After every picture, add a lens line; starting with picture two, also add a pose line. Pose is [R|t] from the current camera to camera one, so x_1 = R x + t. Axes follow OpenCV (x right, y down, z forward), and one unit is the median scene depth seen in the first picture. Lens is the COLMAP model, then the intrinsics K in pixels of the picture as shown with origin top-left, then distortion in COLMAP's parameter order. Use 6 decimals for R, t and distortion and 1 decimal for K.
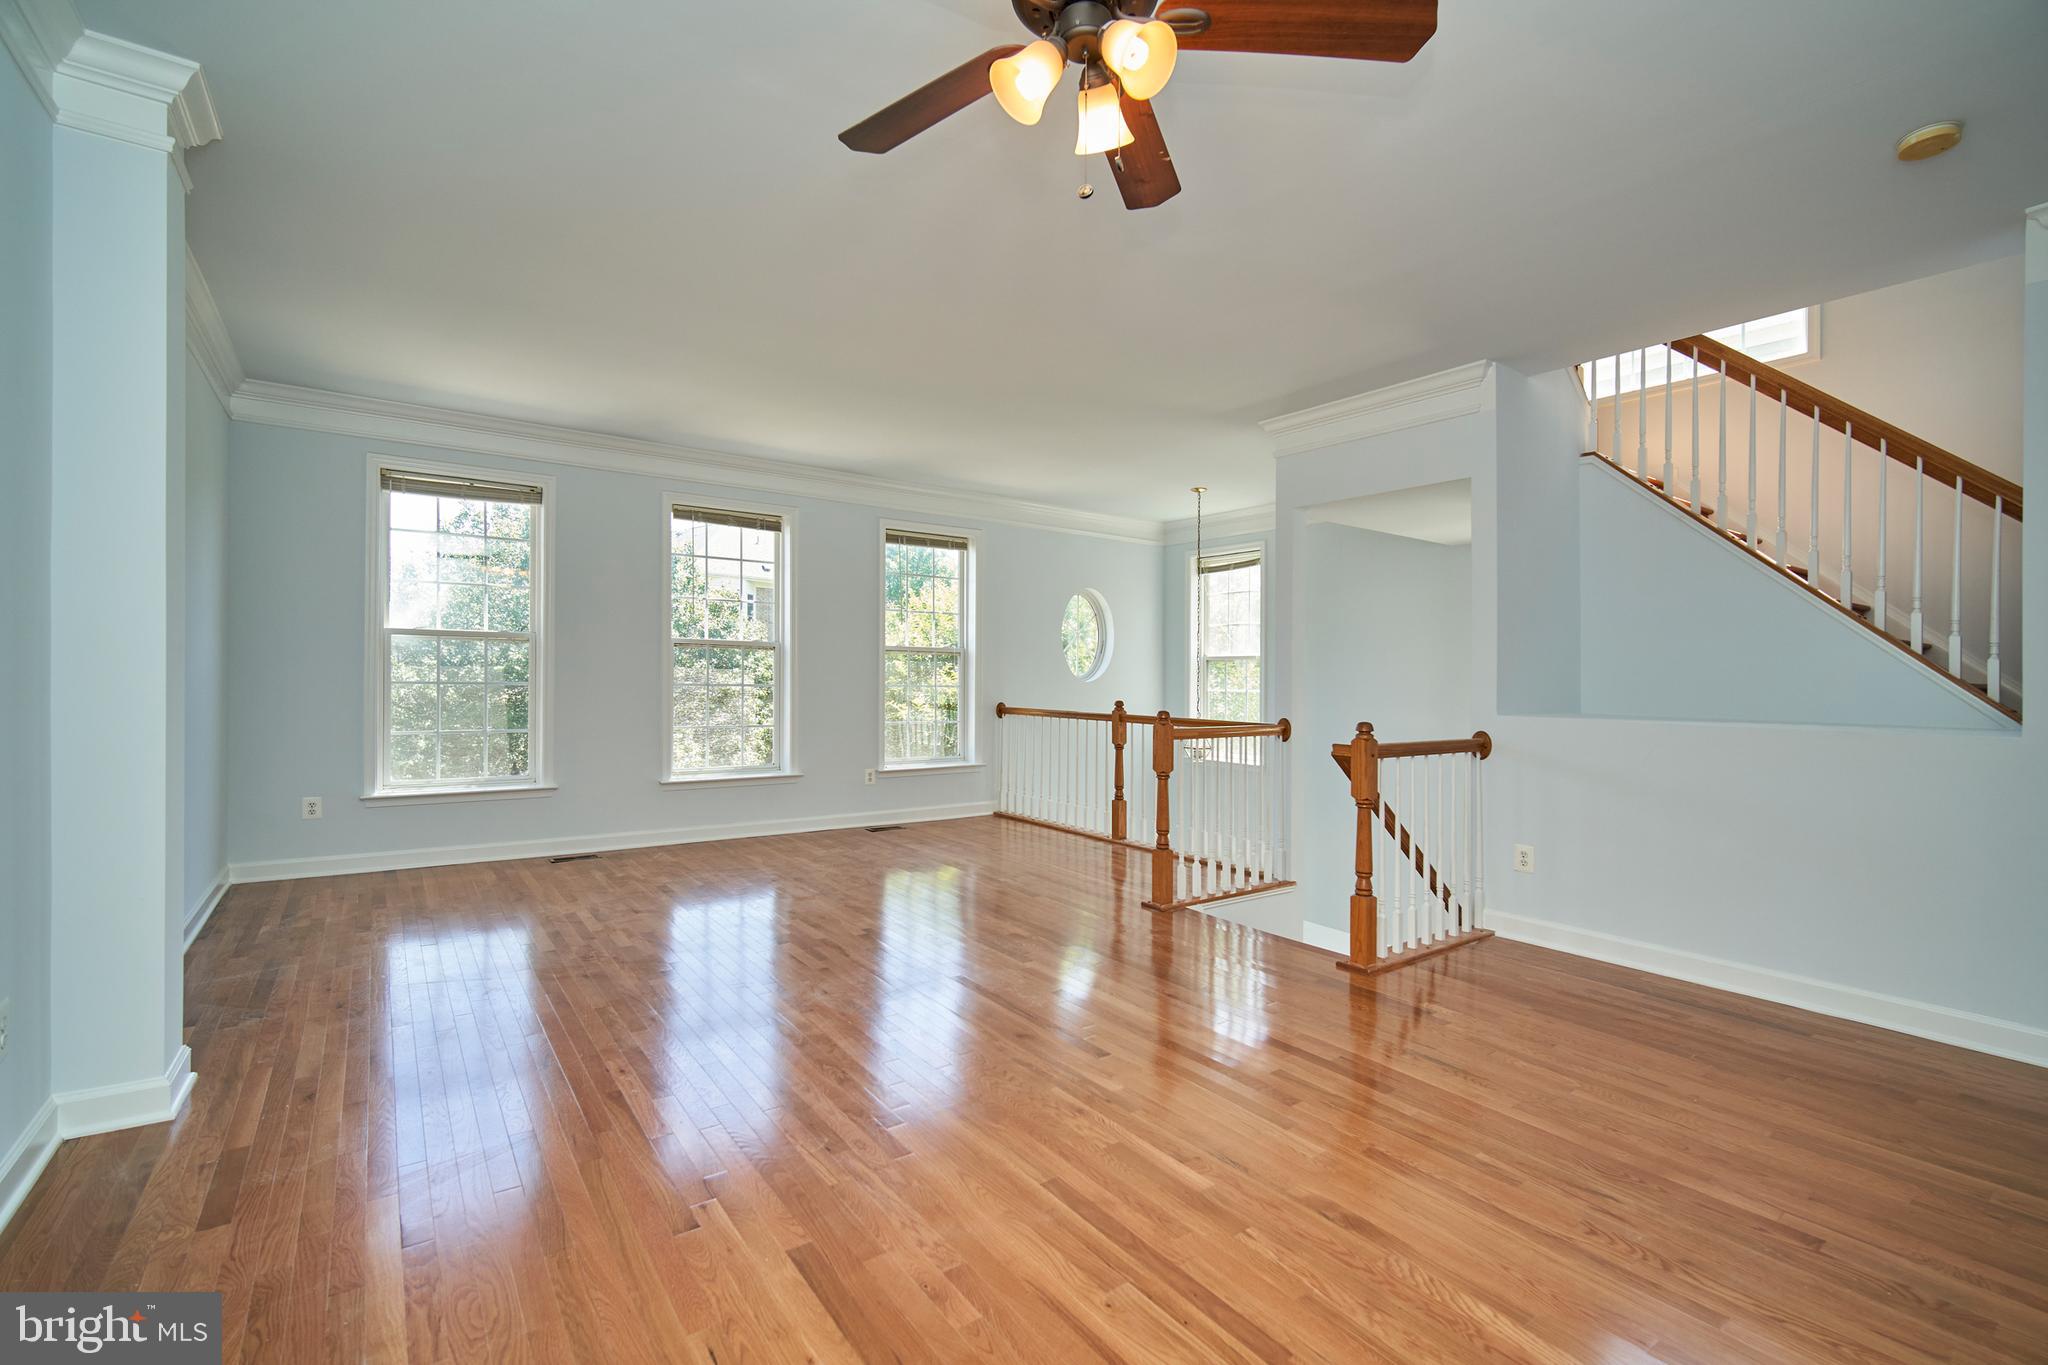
lens RADIAL K [[896.2, 0, 1026.9], [0, 896.2, 681.5], [0, 0, 1]] dist [-0.015988, 0.003127]
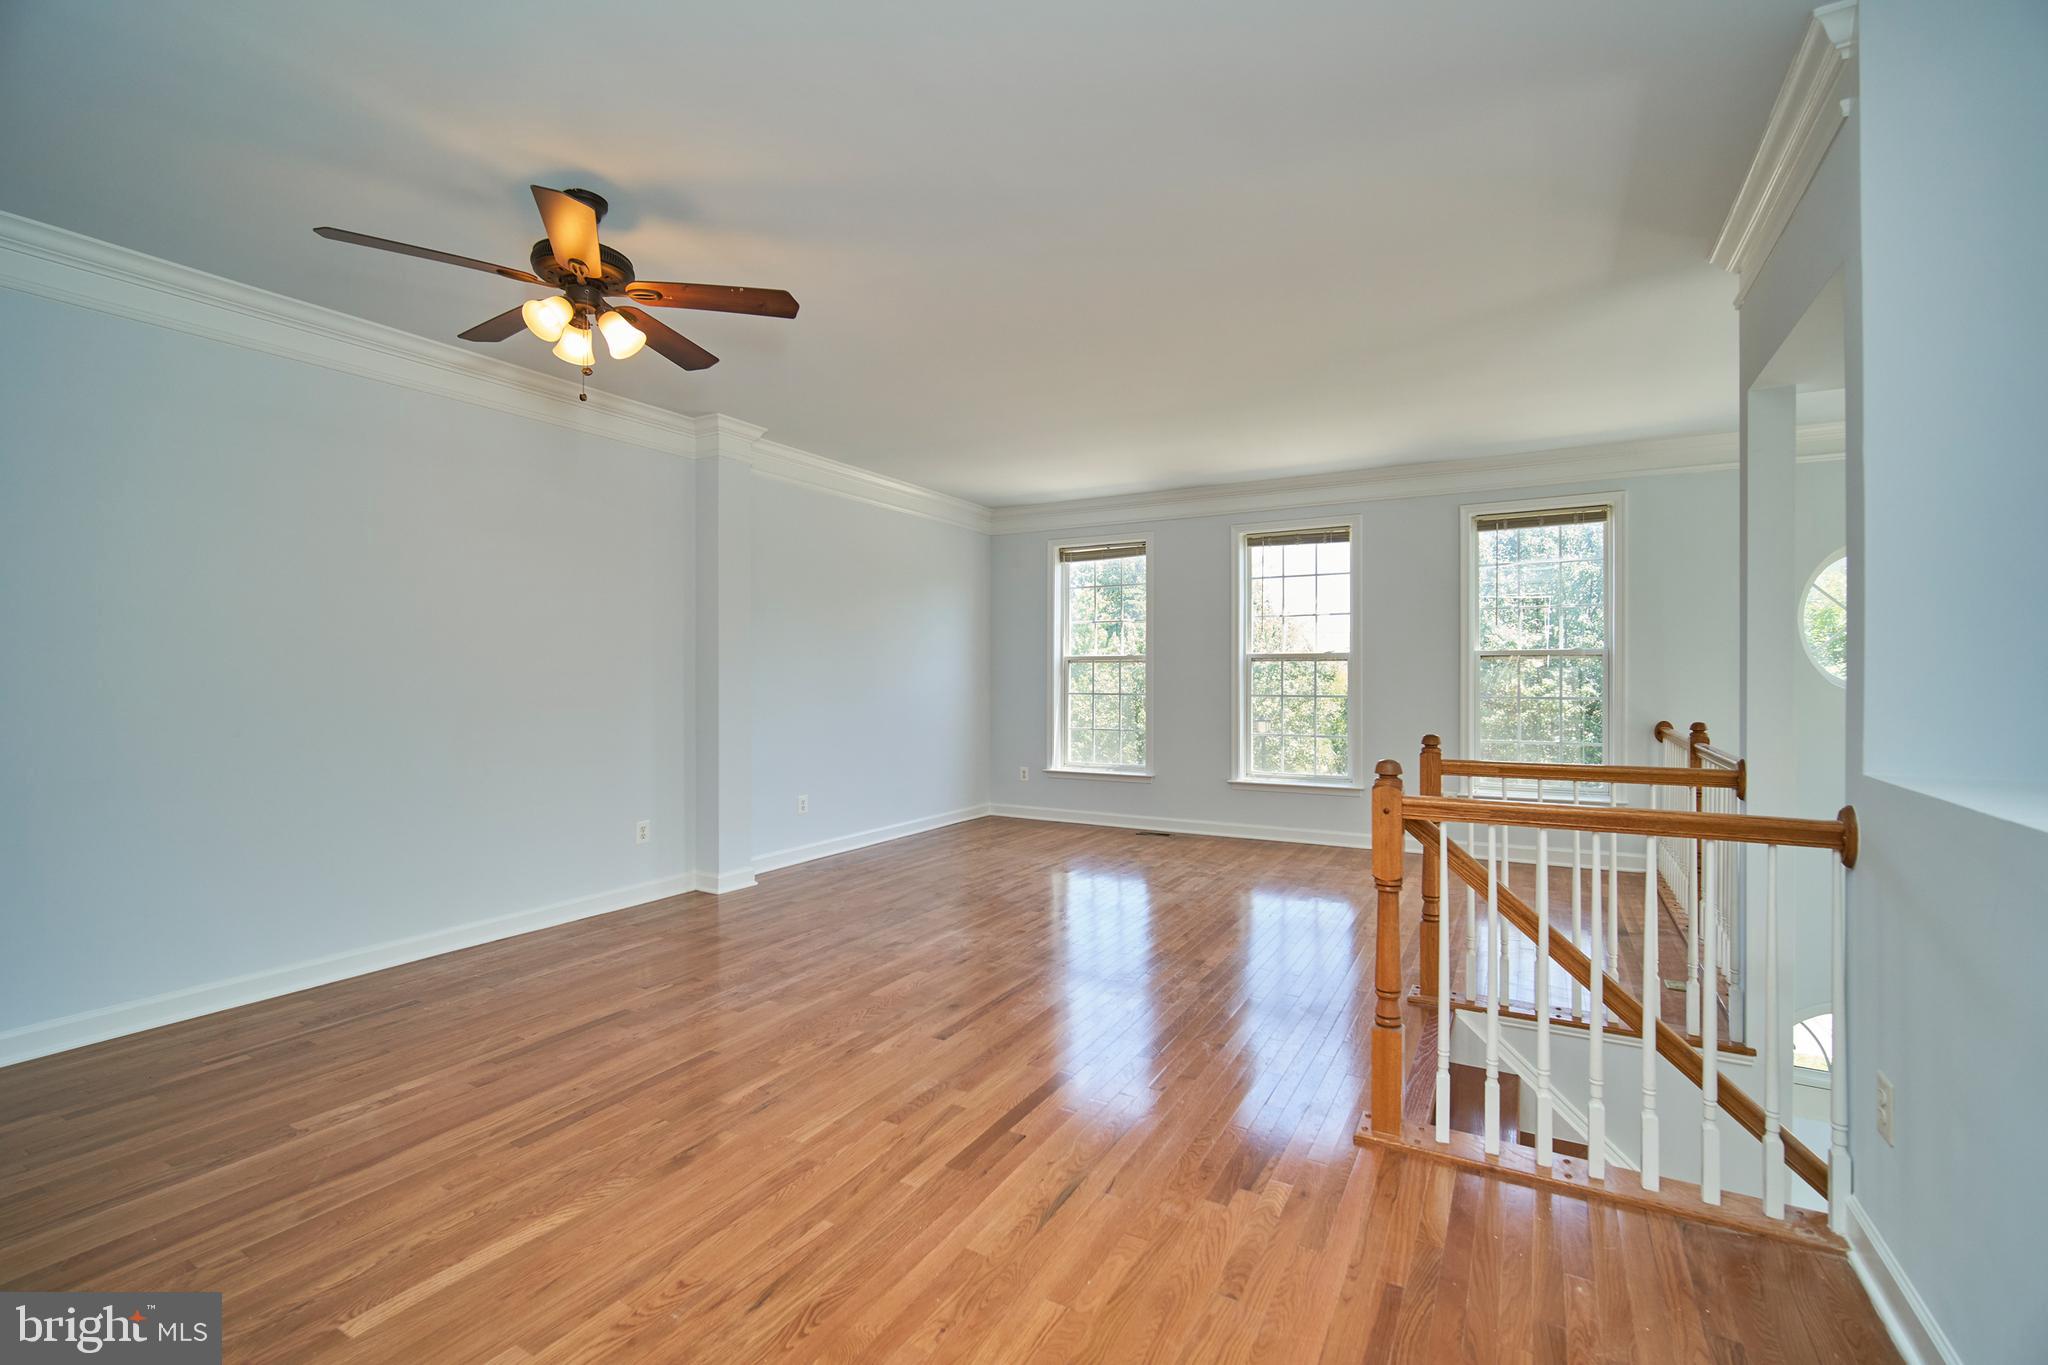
lens RADIAL K [[896.2, 0, 1037.2], [0, 896.2, 690.9], [0, 0, 1]] dist [-0.015988, 0.003127]
pose [[0.416979, -0.001218, -0.908915, 0.565761], [0.005689, 0.999983, 0.001269, -0.005591], [0.908898, -0.005700, 0.416979, 0.323291]]
